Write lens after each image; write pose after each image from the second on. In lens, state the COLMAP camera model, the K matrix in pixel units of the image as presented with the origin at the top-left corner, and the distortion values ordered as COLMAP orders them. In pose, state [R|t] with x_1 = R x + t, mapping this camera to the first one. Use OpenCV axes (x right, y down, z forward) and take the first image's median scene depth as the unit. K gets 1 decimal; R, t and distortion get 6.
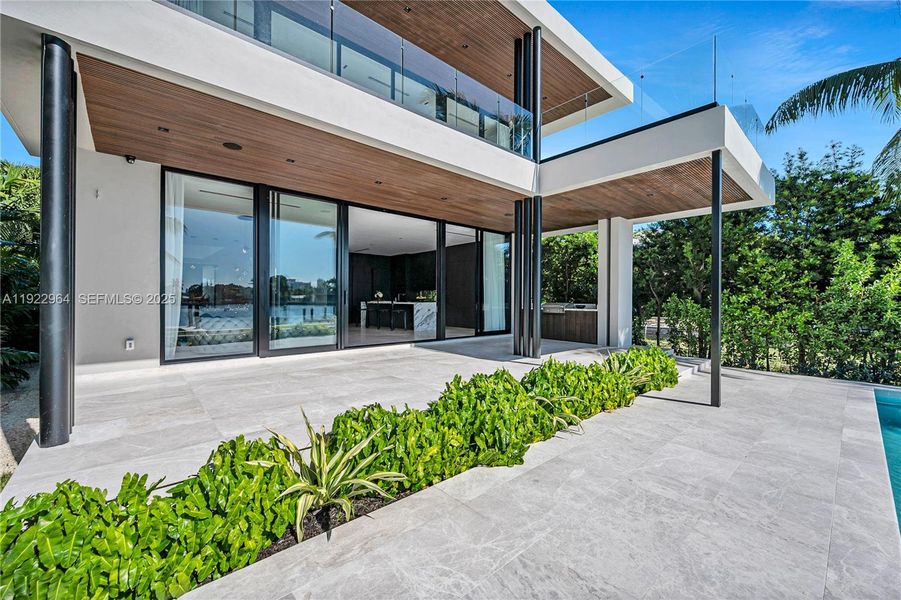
lens RADIAL K [[363.9, 0, 454.2], [0, 363.9, 300.0], [0, 0, 1]] dist [0.002137, -0.000058]
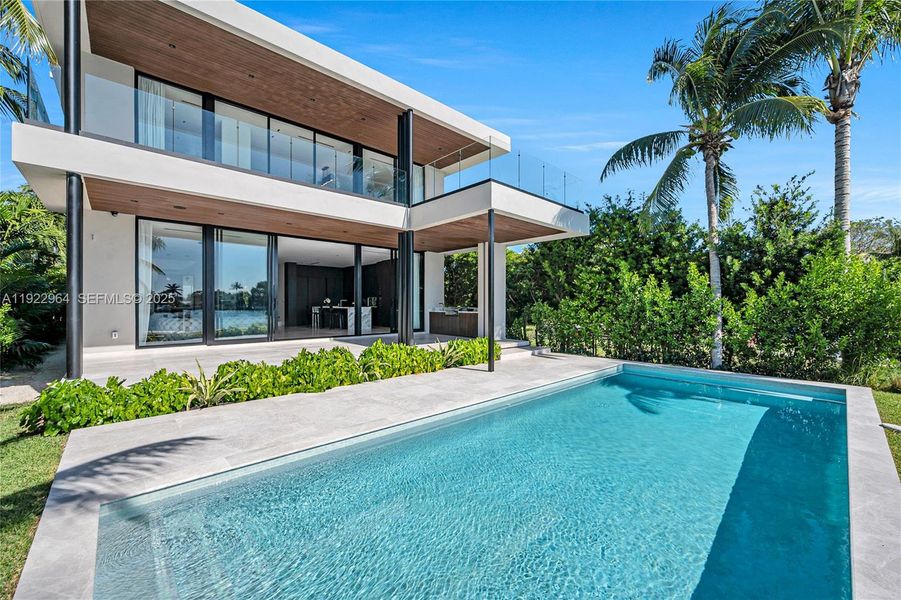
lens RADIAL K [[362.0, 0, 450.9], [0, 362.0, 305.4], [0, 0, 1]] dist [0.000606, 0.000065]
pose [[0.999911, -0.004297, 0.012600, 0.383247], [0.004275, 0.999989, 0.001822, 0.001220], [-0.012608, -0.001768, 0.999919, -0.410312]]
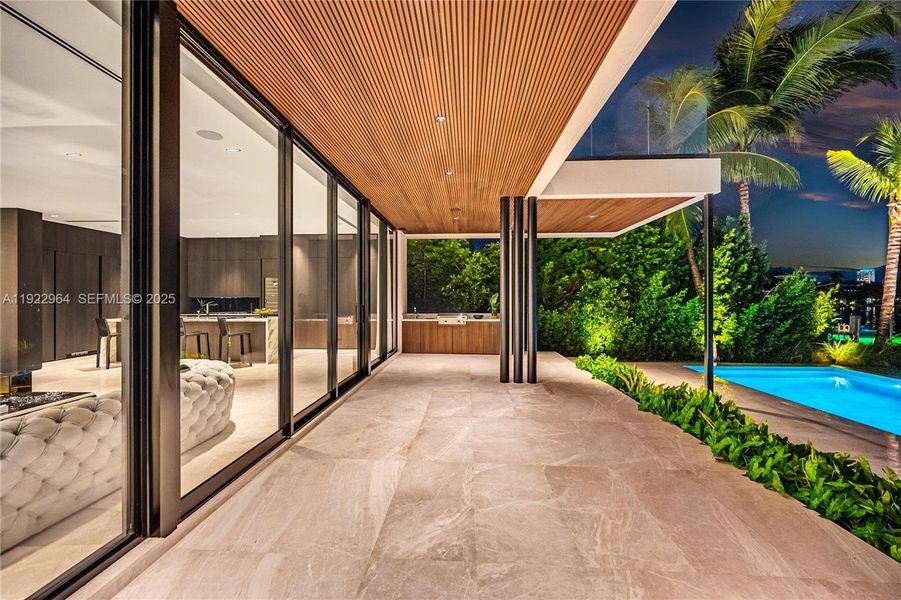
lens RADIAL K [[363.9, 0, 454.2], [0, 363.9, 300.0], [0, 0, 1]] dist [0.002137, -0.000058]
pose [[0.696795, -0.007390, 0.717232, -0.553012], [0.002128, 0.999964, 0.008237, -0.049823], [-0.717267, -0.004213, 0.696785, 0.556522]]
